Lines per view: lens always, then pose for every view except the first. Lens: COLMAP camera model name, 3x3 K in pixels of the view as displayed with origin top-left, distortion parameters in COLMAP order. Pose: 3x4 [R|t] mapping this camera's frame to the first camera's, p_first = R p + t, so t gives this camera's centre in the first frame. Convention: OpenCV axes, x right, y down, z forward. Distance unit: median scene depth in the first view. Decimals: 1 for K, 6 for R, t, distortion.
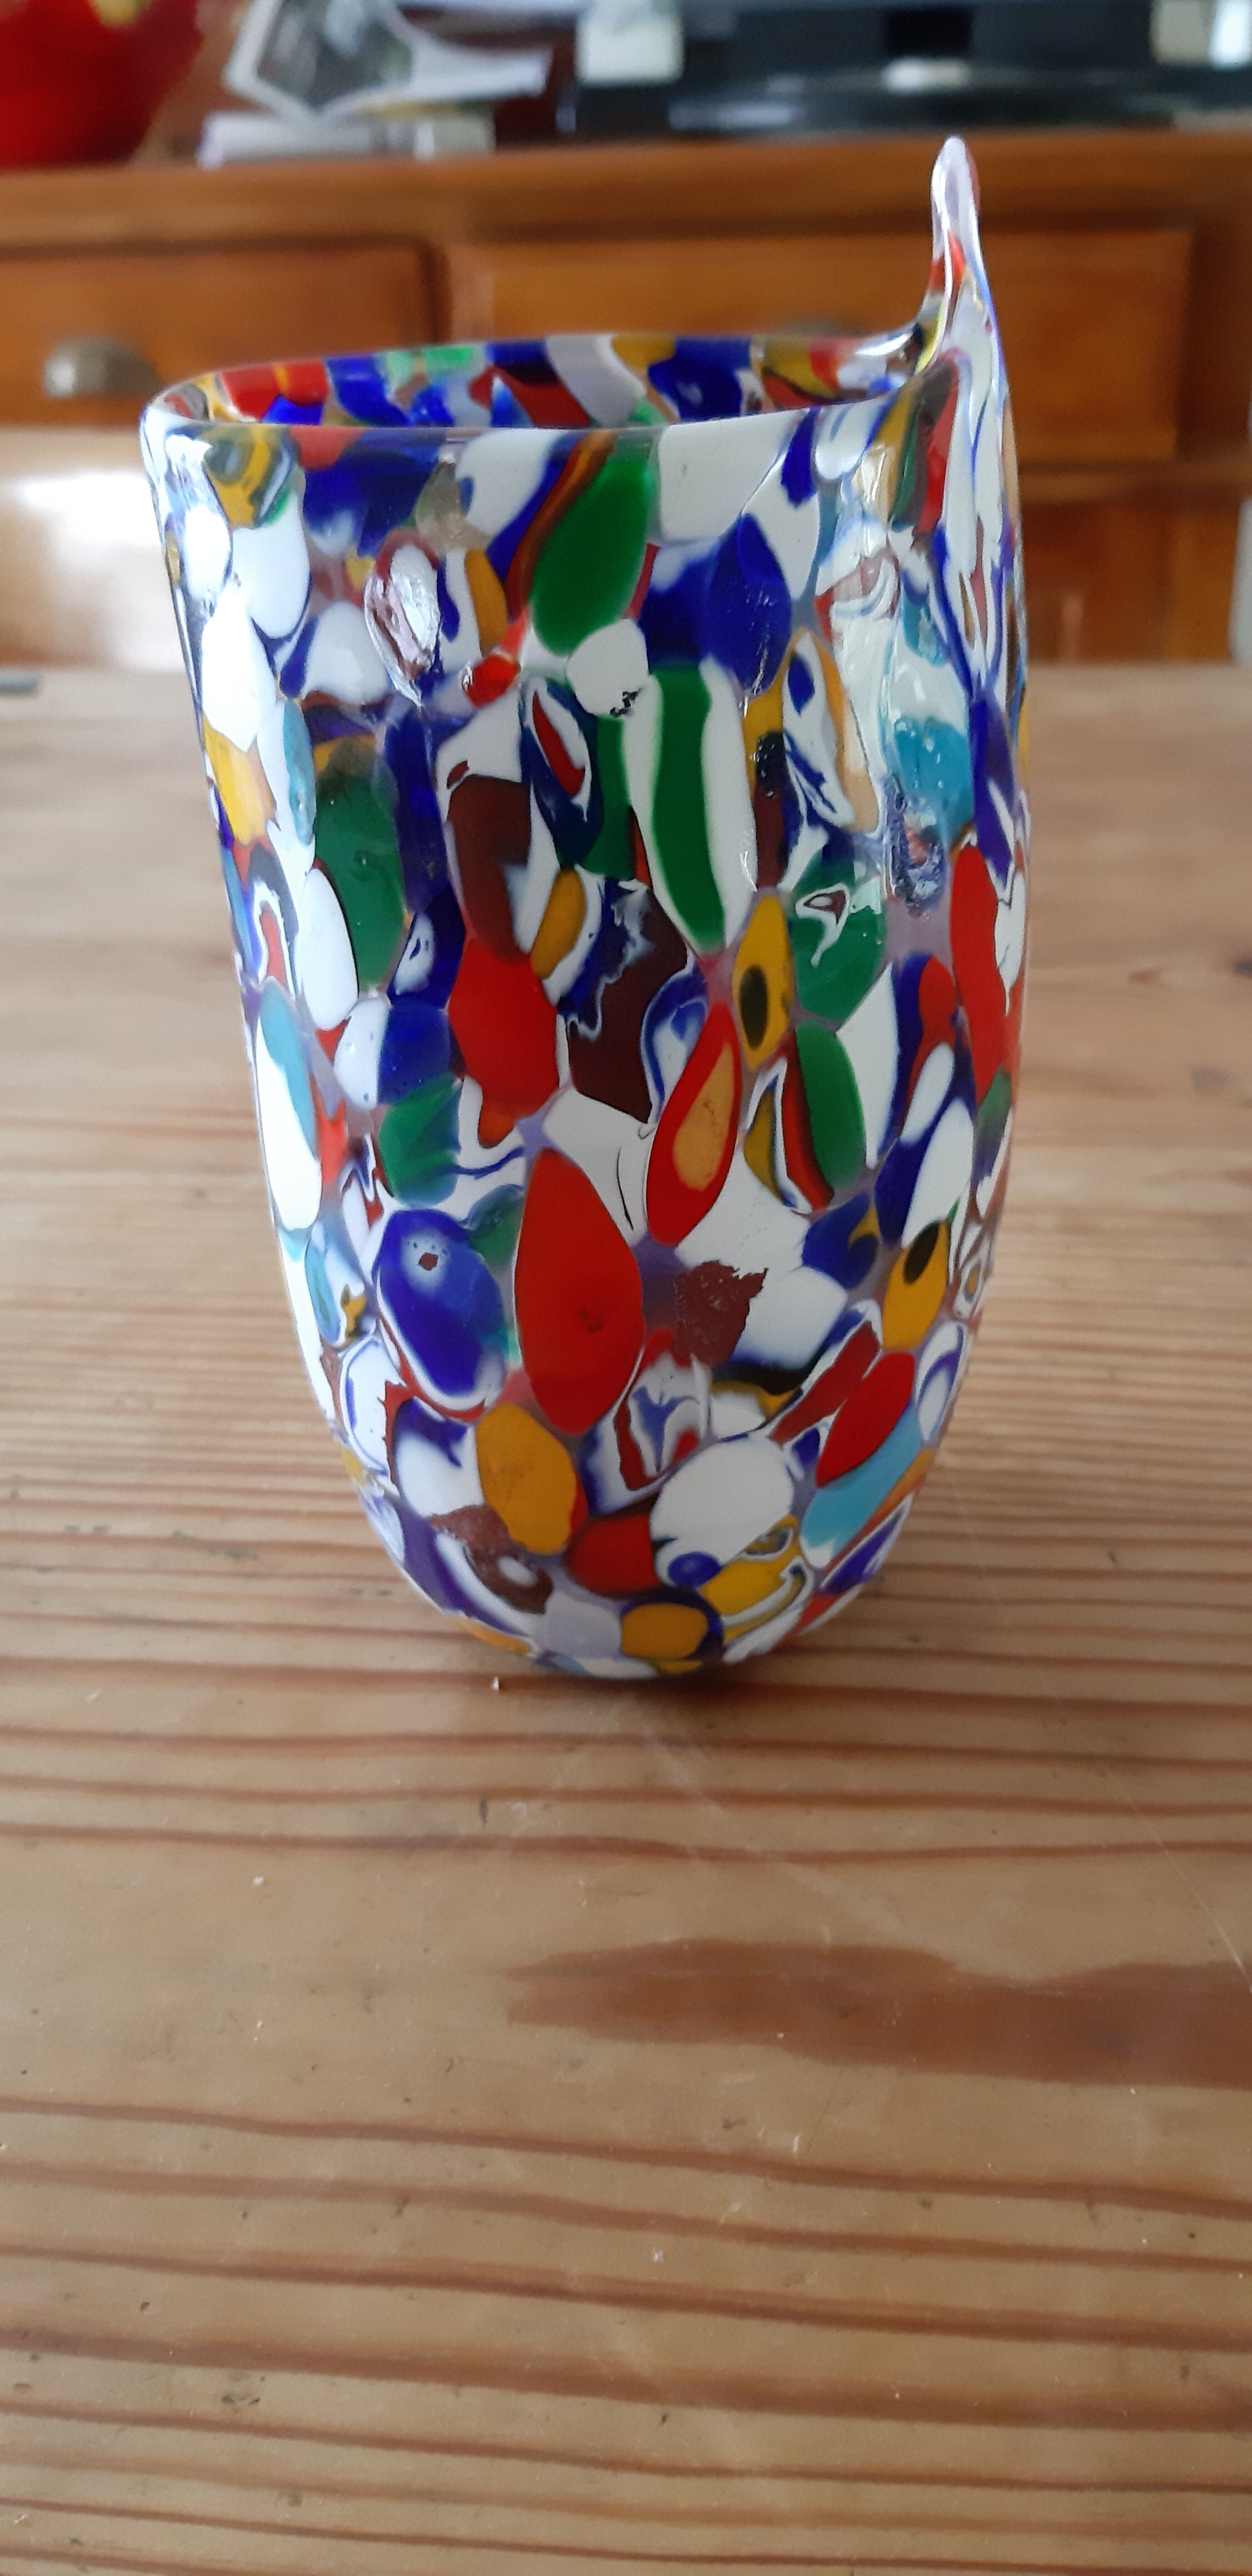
lens RADIAL K [[2167.7, 0, 630.1], [0, 2167.7, 1253.5], [0, 0, 1]] dist [0.047871, -0.148657]
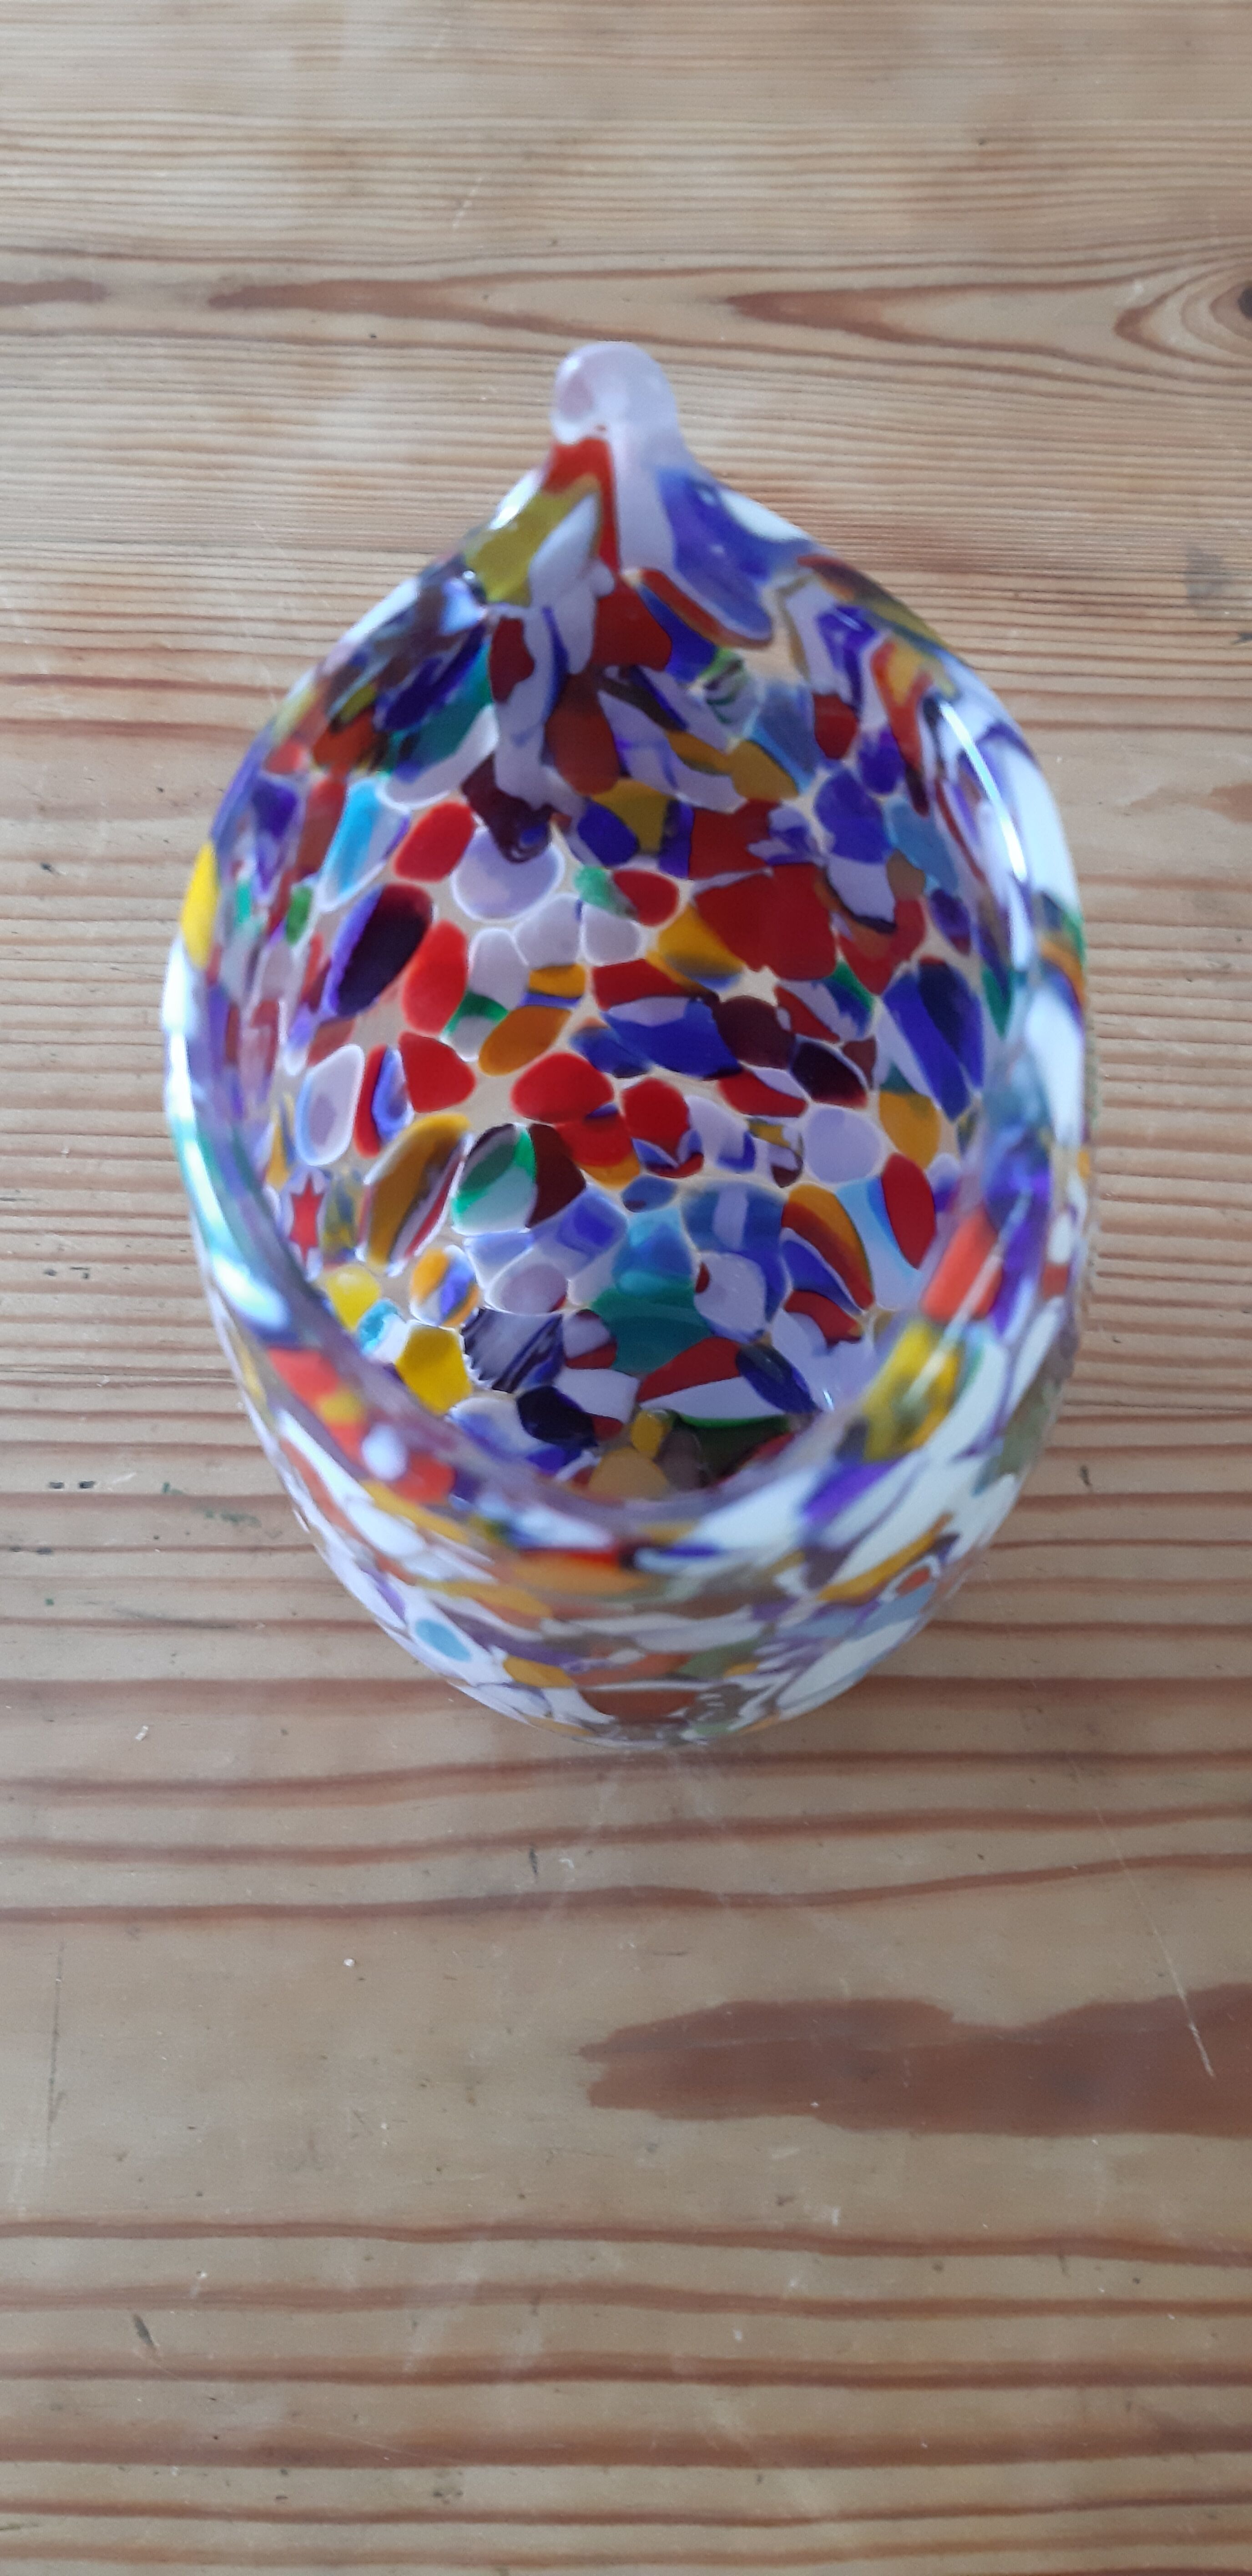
lens RADIAL K [[2167.7, 0, 633.0], [0, 2167.7, 1282.3], [0, 0, 1]] dist [0.047871, -0.148657]
pose [[0.993014, -0.089530, 0.076865, -0.077759], [0.018544, 0.761707, 0.647656, -0.717815], [-0.116533, -0.641706, 0.758046, 0.341425]]
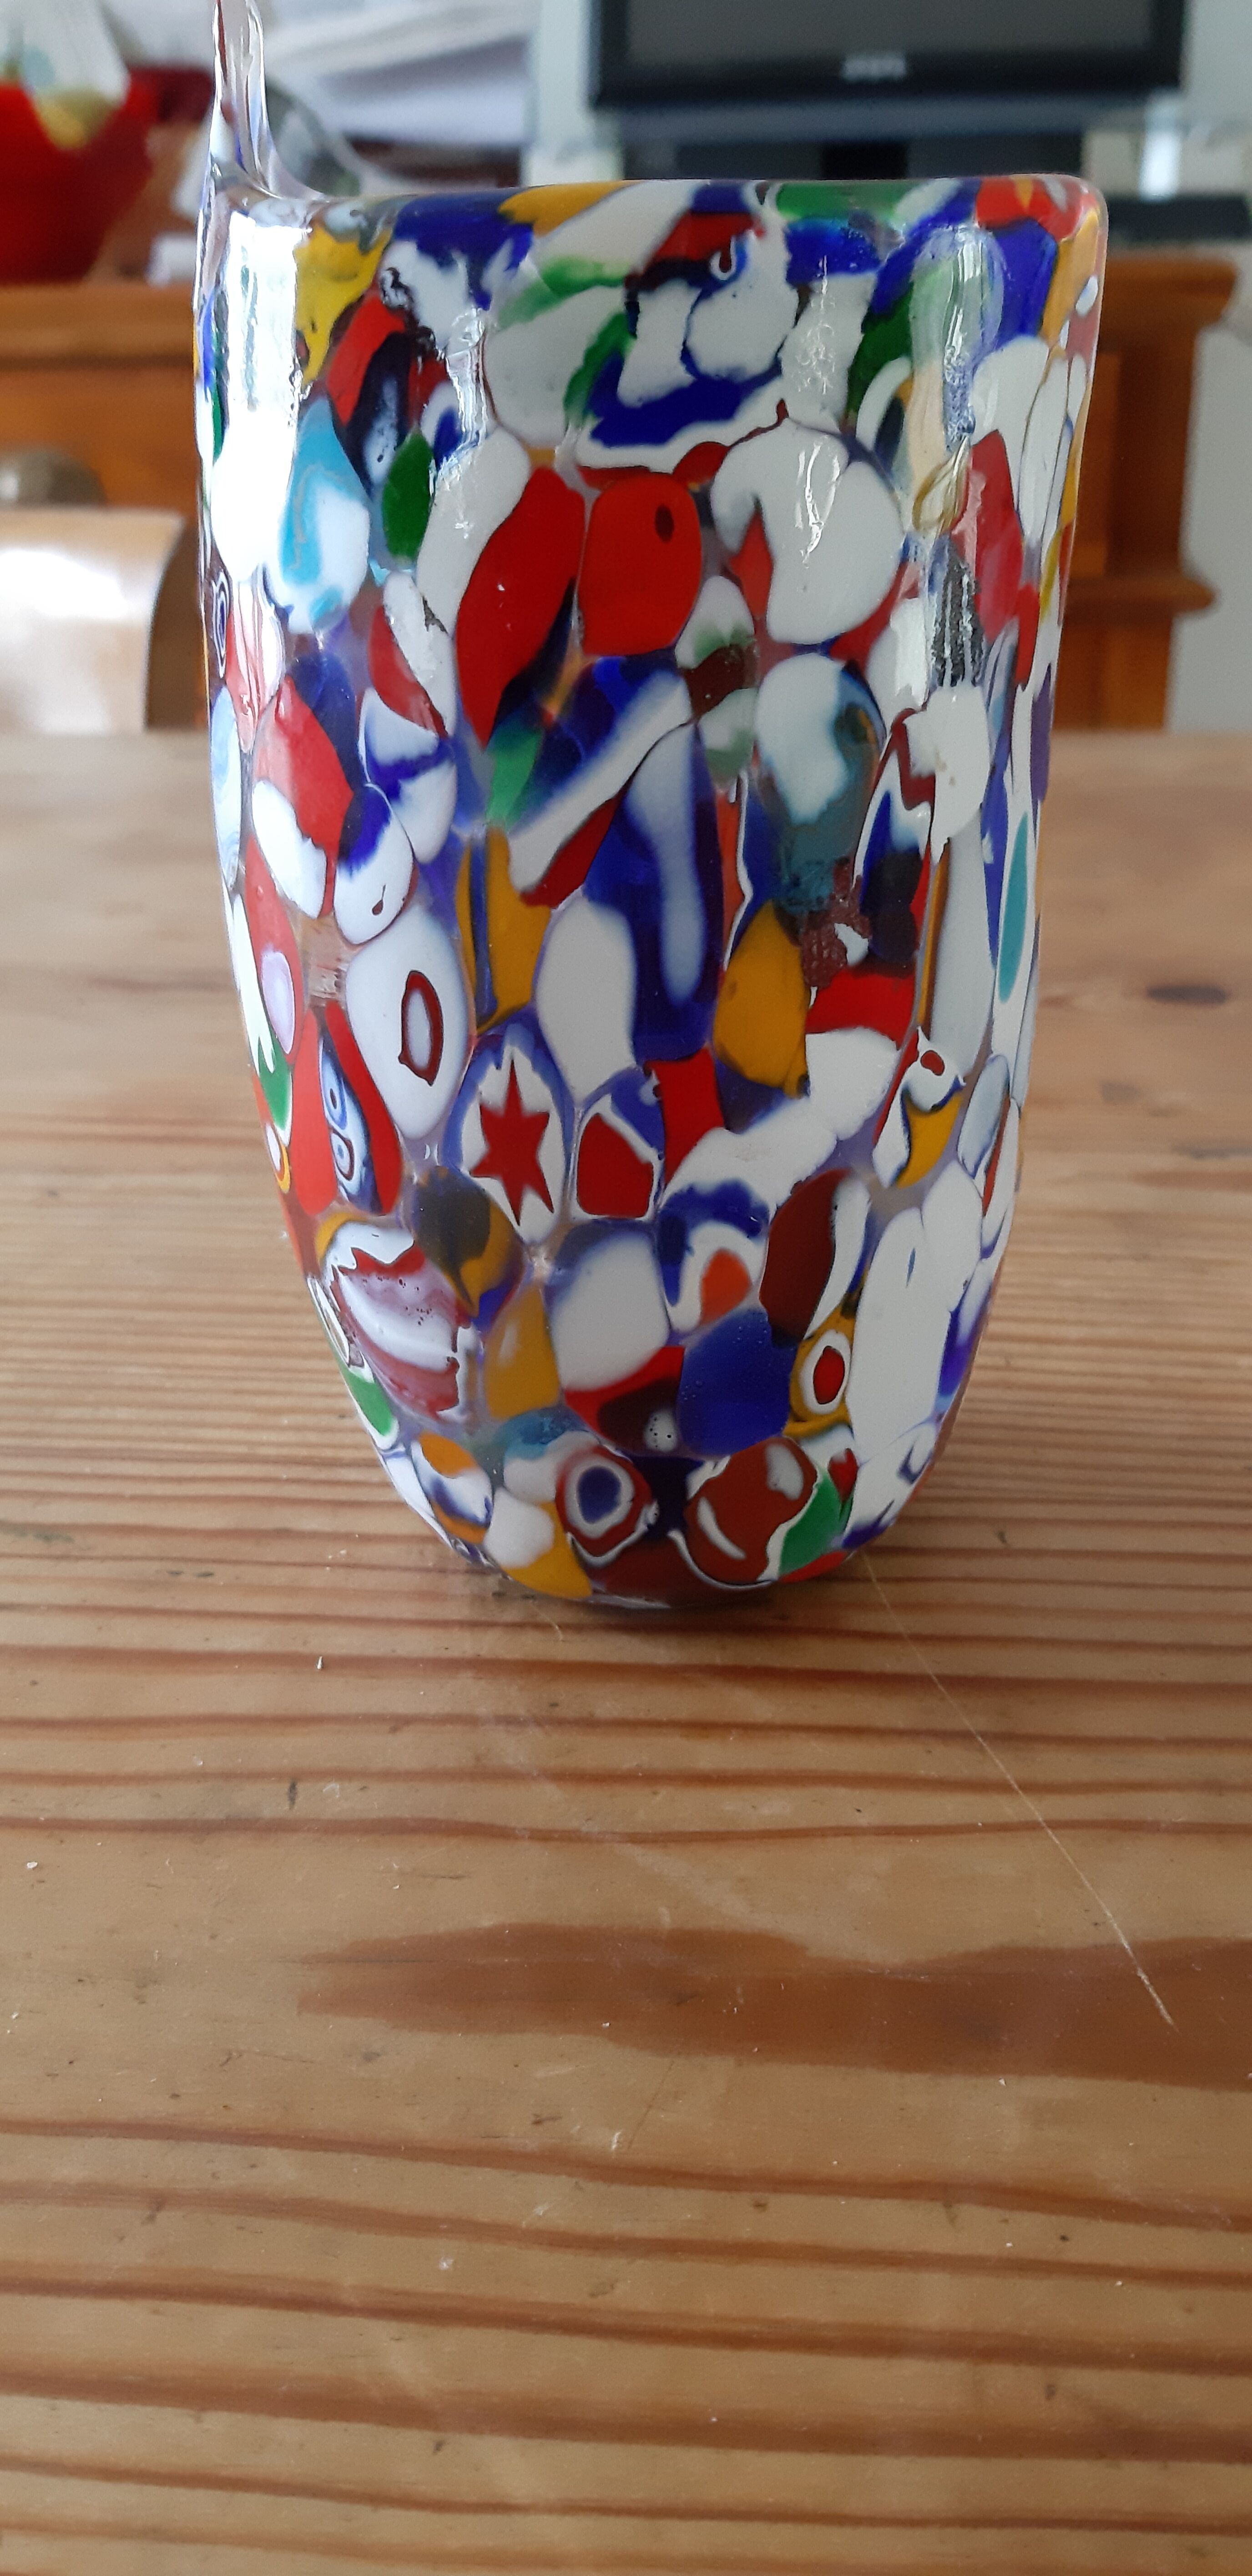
lens RADIAL K [[2167.7, 0, 633.4], [0, 2167.7, 1237.1], [0, 0, 1]] dist [0.047871, -0.148657]
pose [[0.999762, 0.006208, 0.020924, 0.054115], [-0.004590, 0.997058, -0.076509, 0.098733], [-0.021337, 0.076395, 0.996849, 0.089429]]
